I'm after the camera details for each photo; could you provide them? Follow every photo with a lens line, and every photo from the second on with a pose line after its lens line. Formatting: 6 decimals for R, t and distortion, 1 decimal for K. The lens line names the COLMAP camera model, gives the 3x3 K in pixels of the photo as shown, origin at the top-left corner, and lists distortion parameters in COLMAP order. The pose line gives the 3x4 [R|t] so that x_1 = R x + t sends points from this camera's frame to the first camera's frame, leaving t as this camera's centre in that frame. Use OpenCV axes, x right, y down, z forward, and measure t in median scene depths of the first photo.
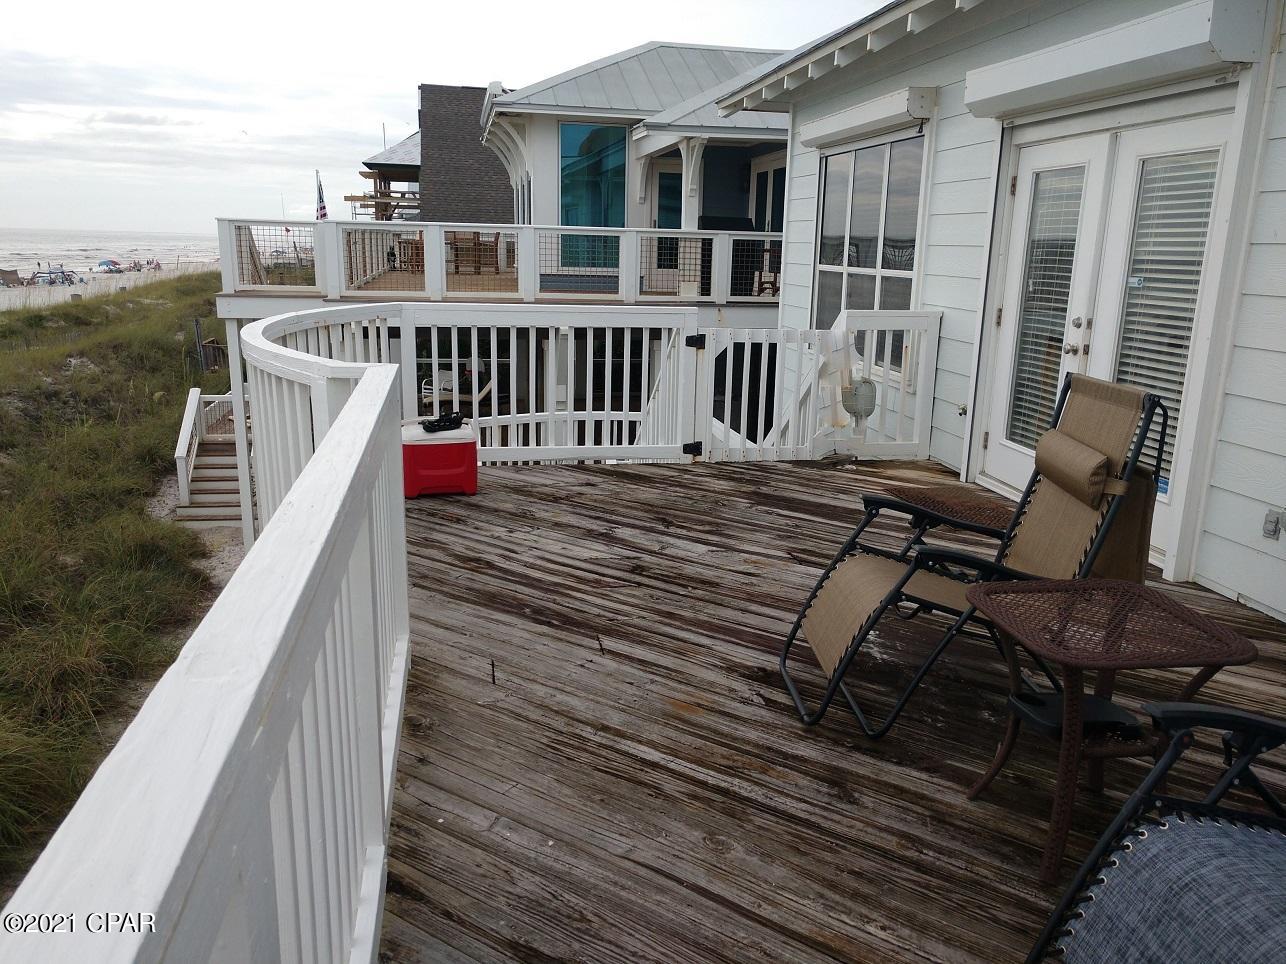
lens RADIAL K [[972.9, 0, 652.8], [0, 972.9, 485.6], [0, 0, 1]] dist [0.021971, -0.003319]
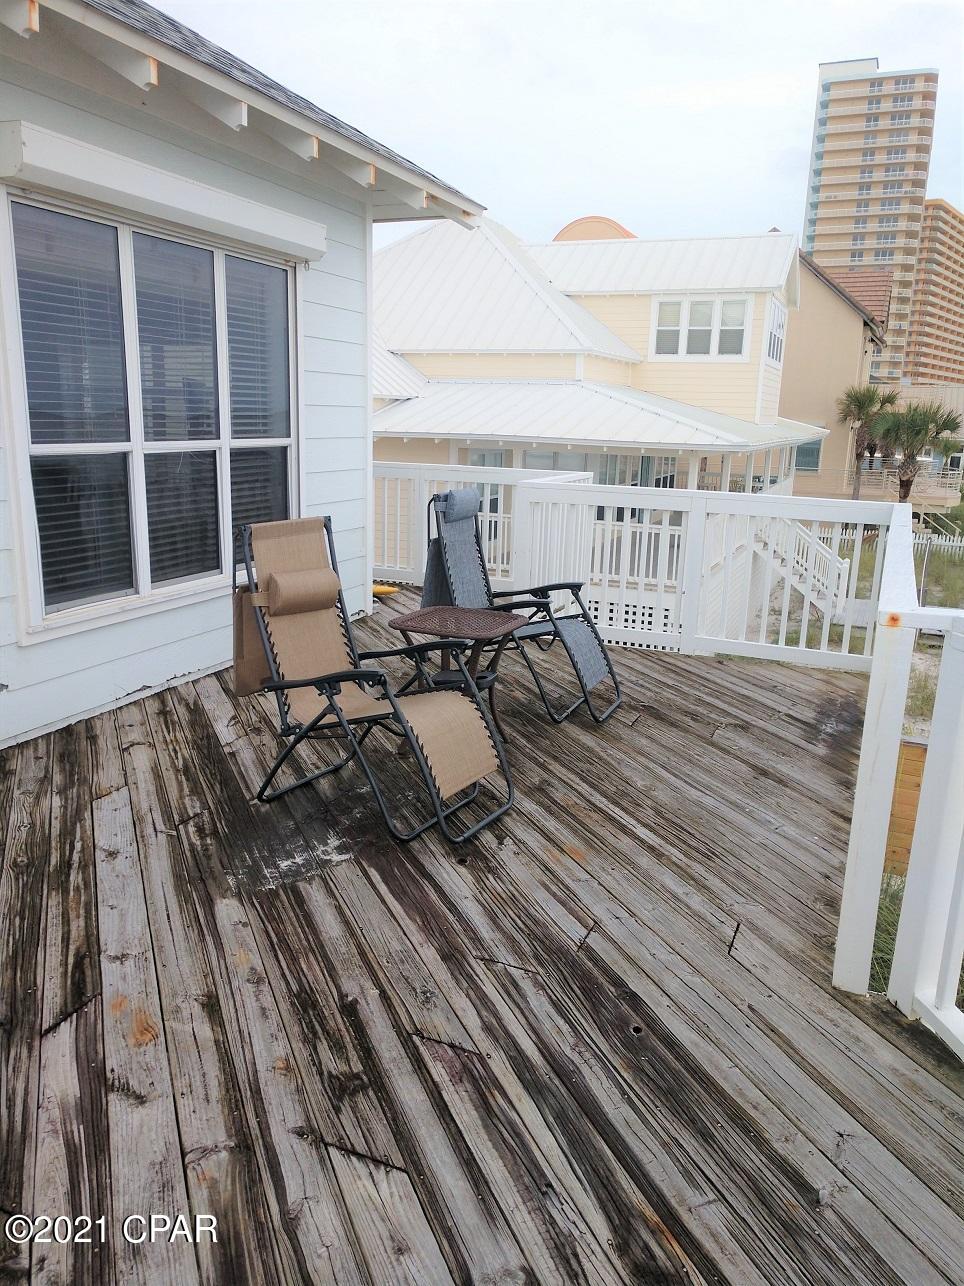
lens RADIAL K [[972.9, 0, 483.7], [0, 972.9, 640.4], [0, 0, 1]] dist [0.021971, -0.003319]
pose [[-0.829509, -0.170489, 0.531835, -0.311914], [0.088819, 0.899877, 0.427003, -0.342154], [-0.551386, 0.401440, -0.731314, 1.305069]]
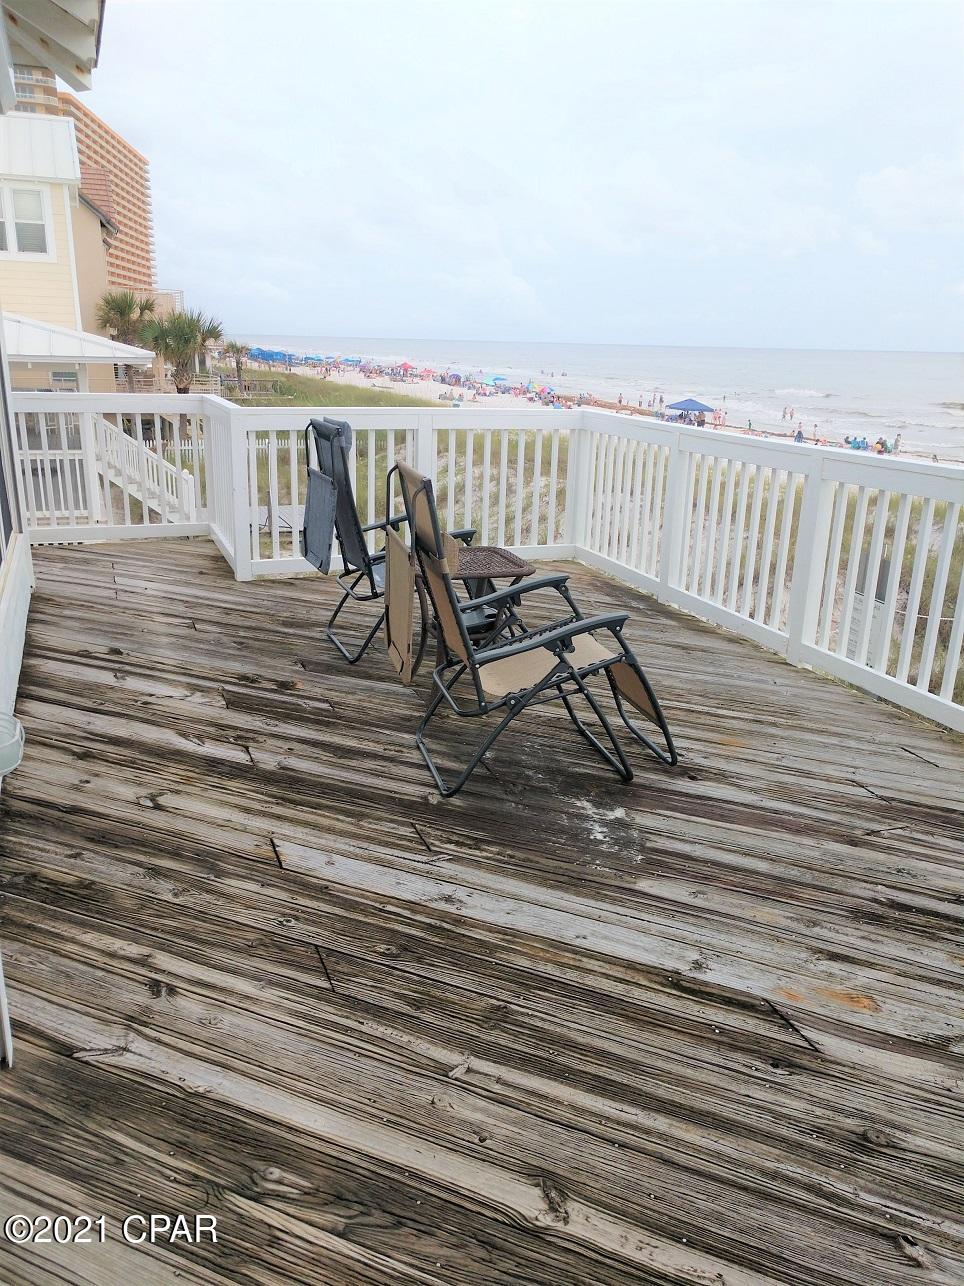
lens RADIAL K [[972.9, 0, 468.2], [0, 972.9, 643.3], [0, 0, 1]] dist [0.021971, -0.003319]
pose [[-0.983715, 0.006178, -0.179631, 0.425939], [-0.087584, 0.856250, 0.509083, -0.348128], [0.156954, 0.516525, -0.841764, 1.416883]]
